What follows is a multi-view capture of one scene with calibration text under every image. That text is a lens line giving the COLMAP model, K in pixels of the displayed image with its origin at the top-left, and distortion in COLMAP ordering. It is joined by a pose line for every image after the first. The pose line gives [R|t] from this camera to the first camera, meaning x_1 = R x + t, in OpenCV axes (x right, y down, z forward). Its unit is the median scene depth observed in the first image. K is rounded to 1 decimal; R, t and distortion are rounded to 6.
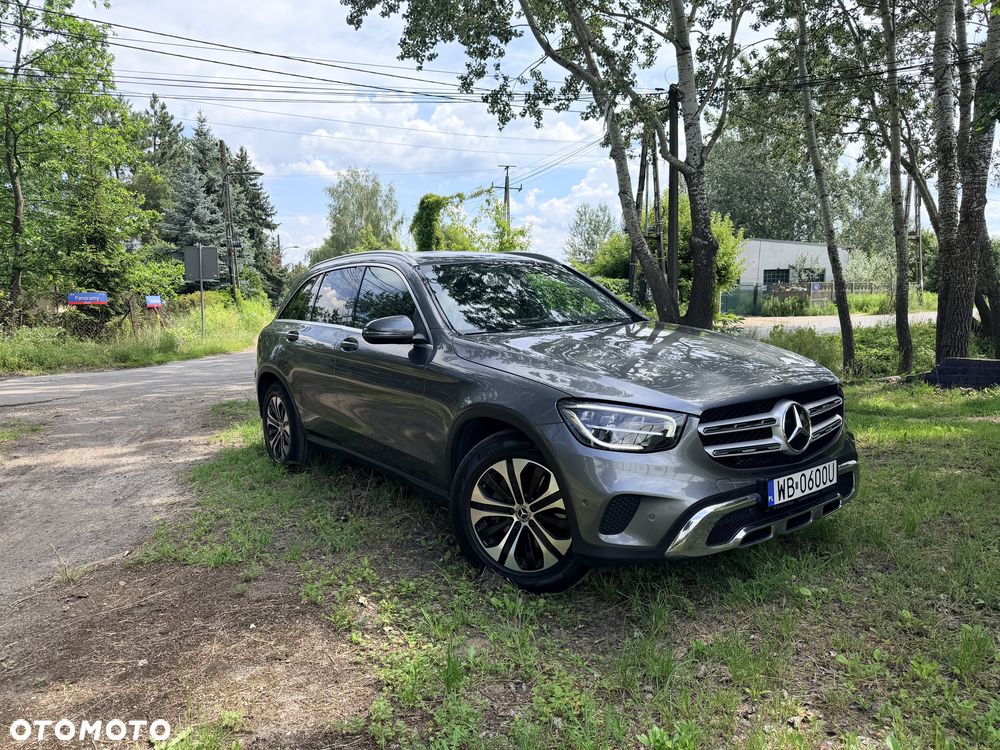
lens RADIAL K [[693.5, 0, 496.1], [0, 693.5, 377.1], [0, 0, 1]] dist [0.053003, -0.084959]
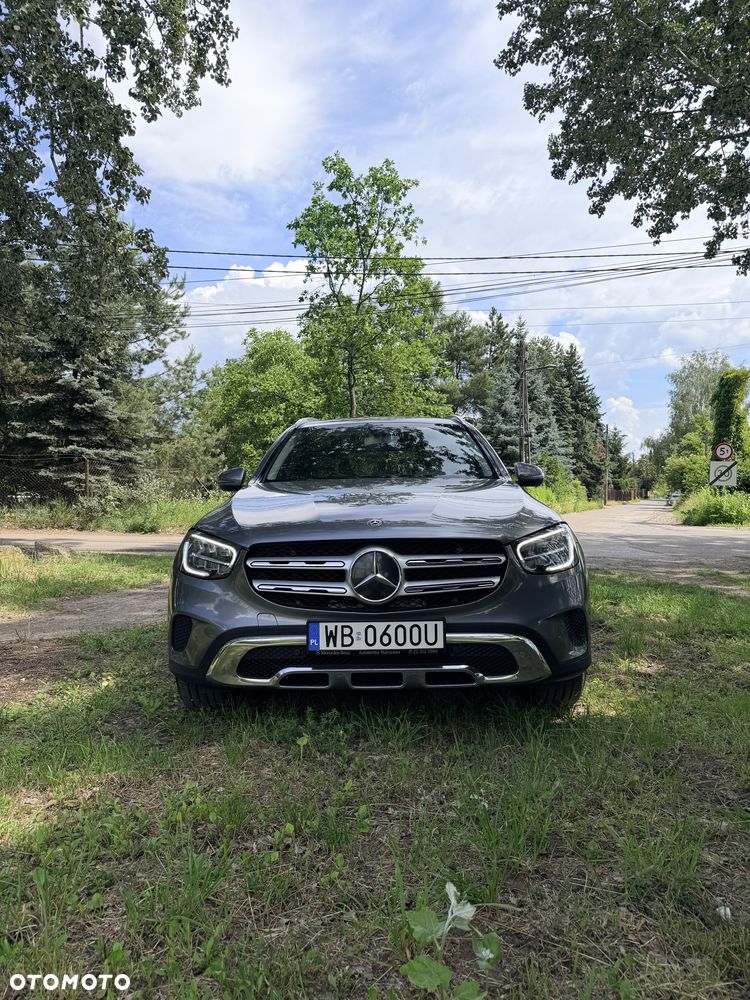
lens RADIAL K [[692.2, 0, 382.8], [0, 692.2, 508.9], [0, 0, 1]] dist [0.056370, -0.093562]
pose [[0.796920, 0.029703, -0.603354, 0.171490], [-0.079867, 0.995203, -0.056495, 0.005801], [0.598782, 0.093210, 0.795470, 0.043526]]
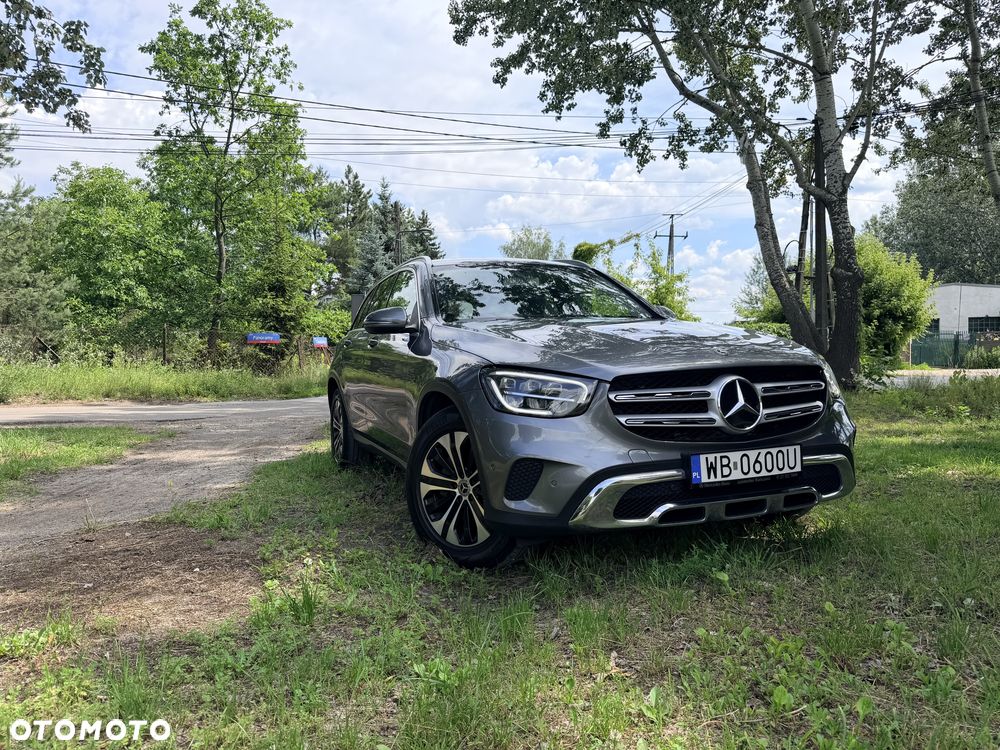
lens RADIAL K [[692.2, 0, 500.0], [0, 692.2, 375.0], [0, 0, 1]] dist [0.056370, -0.093562]
pose [[0.970181, 0.013252, -0.242018, 0.059147], [-0.032555, 0.996581, -0.075936, 0.019588], [0.240184, 0.081551, 0.967296, 0.005977]]
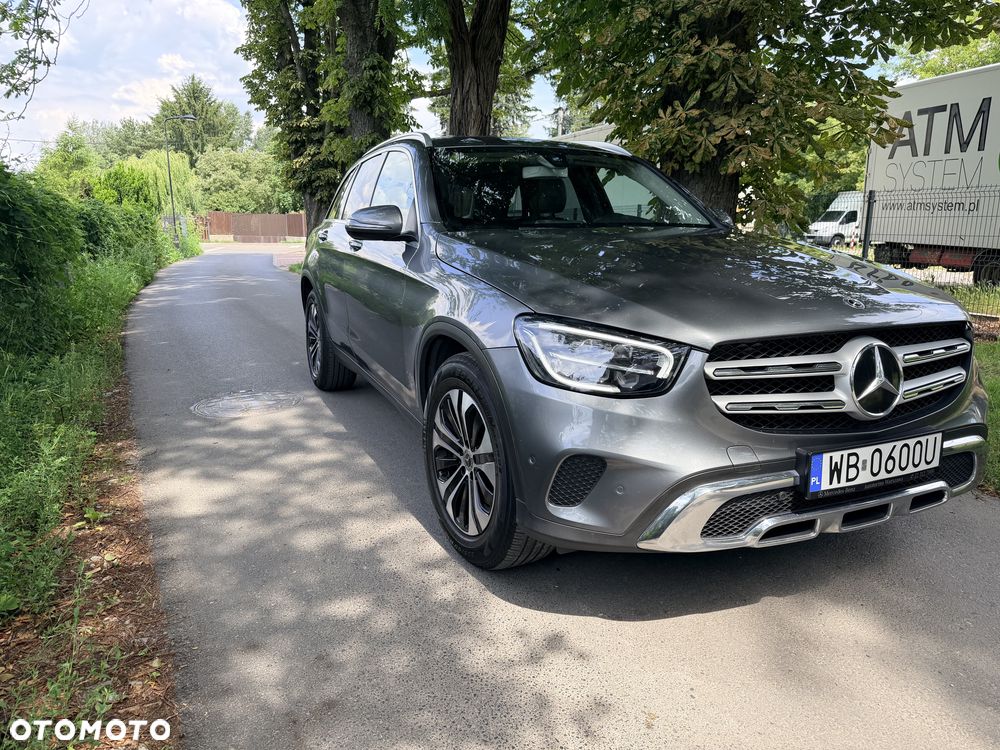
lens RADIAL K [[692.2, 0, 500.0], [0, 692.2, 375.0], [0, 0, 1]] dist [0.056370, -0.093562]
pose [[0.976486, 0.077814, -0.201048, 0.036545], [-0.058767, 0.993347, 0.099037, 0.003933], [0.207416, -0.084893, 0.974562, 0.047392]]
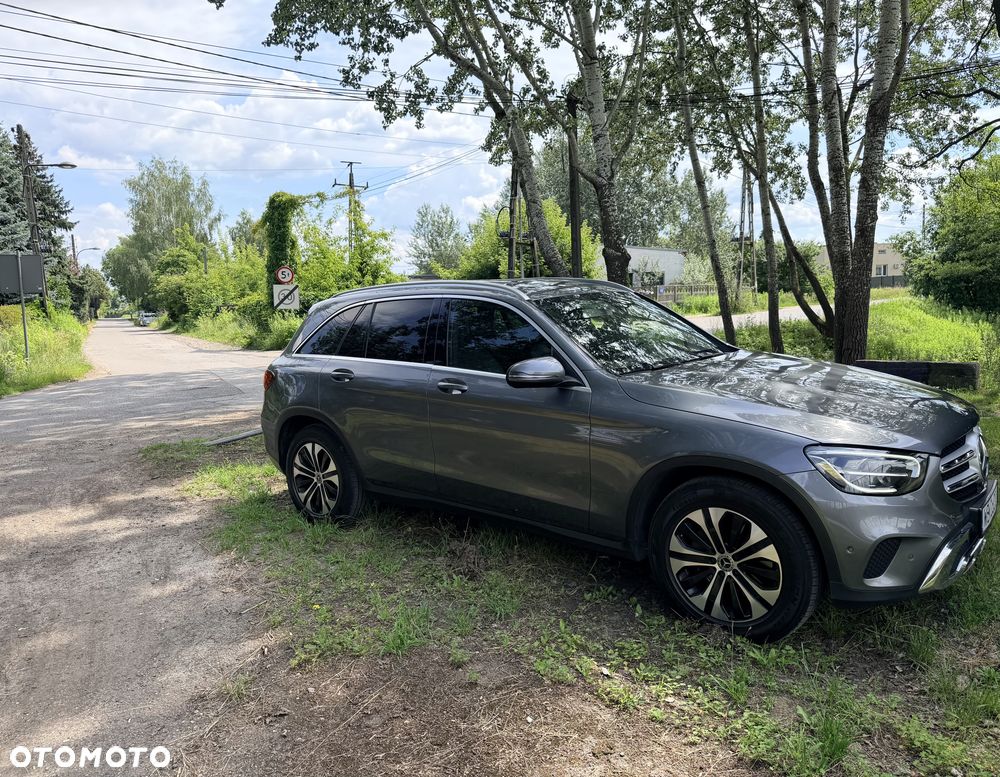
lens RADIAL K [[729.3, 0, 500.0], [0, 729.3, 388.5], [0, 0, 1]] dist [0.032275, -0.047792]
pose [[0.971575, -0.040921, 0.233169, -0.090114], [0.039679, 0.999162, 0.010015, -0.012713], [-0.233384, -0.000478, 0.972385, 0.013247]]
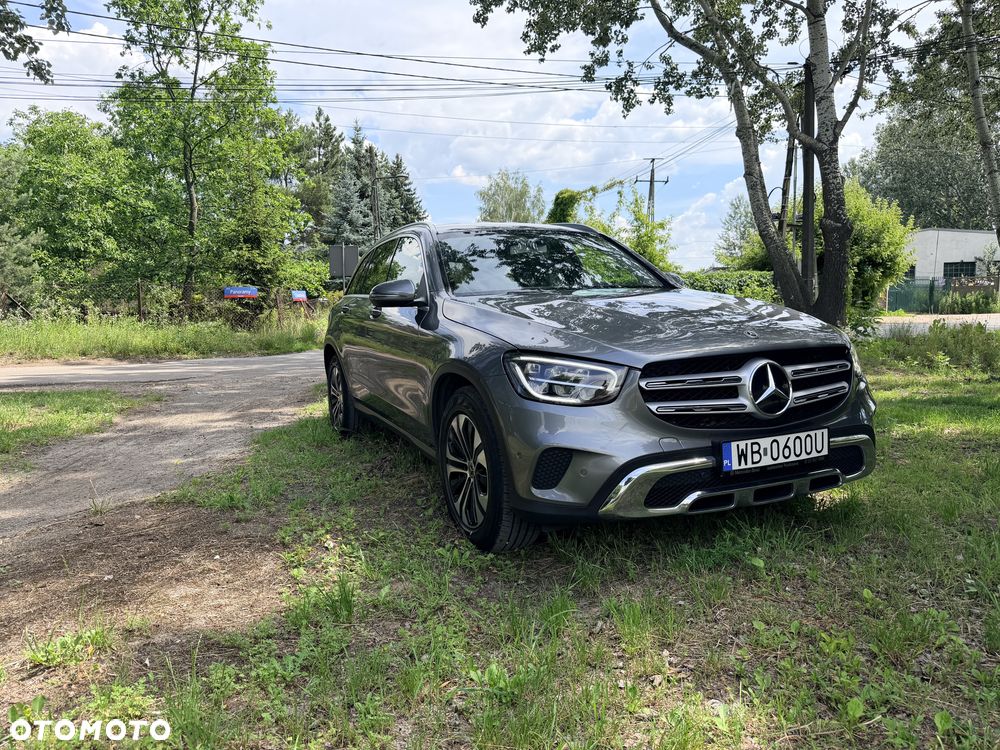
lens RADIAL K [[693.5, 0, 496.1], [0, 693.5, 377.1], [0, 0, 1]] dist [0.053003, -0.084959]
pose [[0.976793, 0.020858, -0.213169, 0.047139], [-0.020890, 0.999780, 0.002104, 0.010672], [0.213166, 0.002398, 0.977013, 0.006055]]
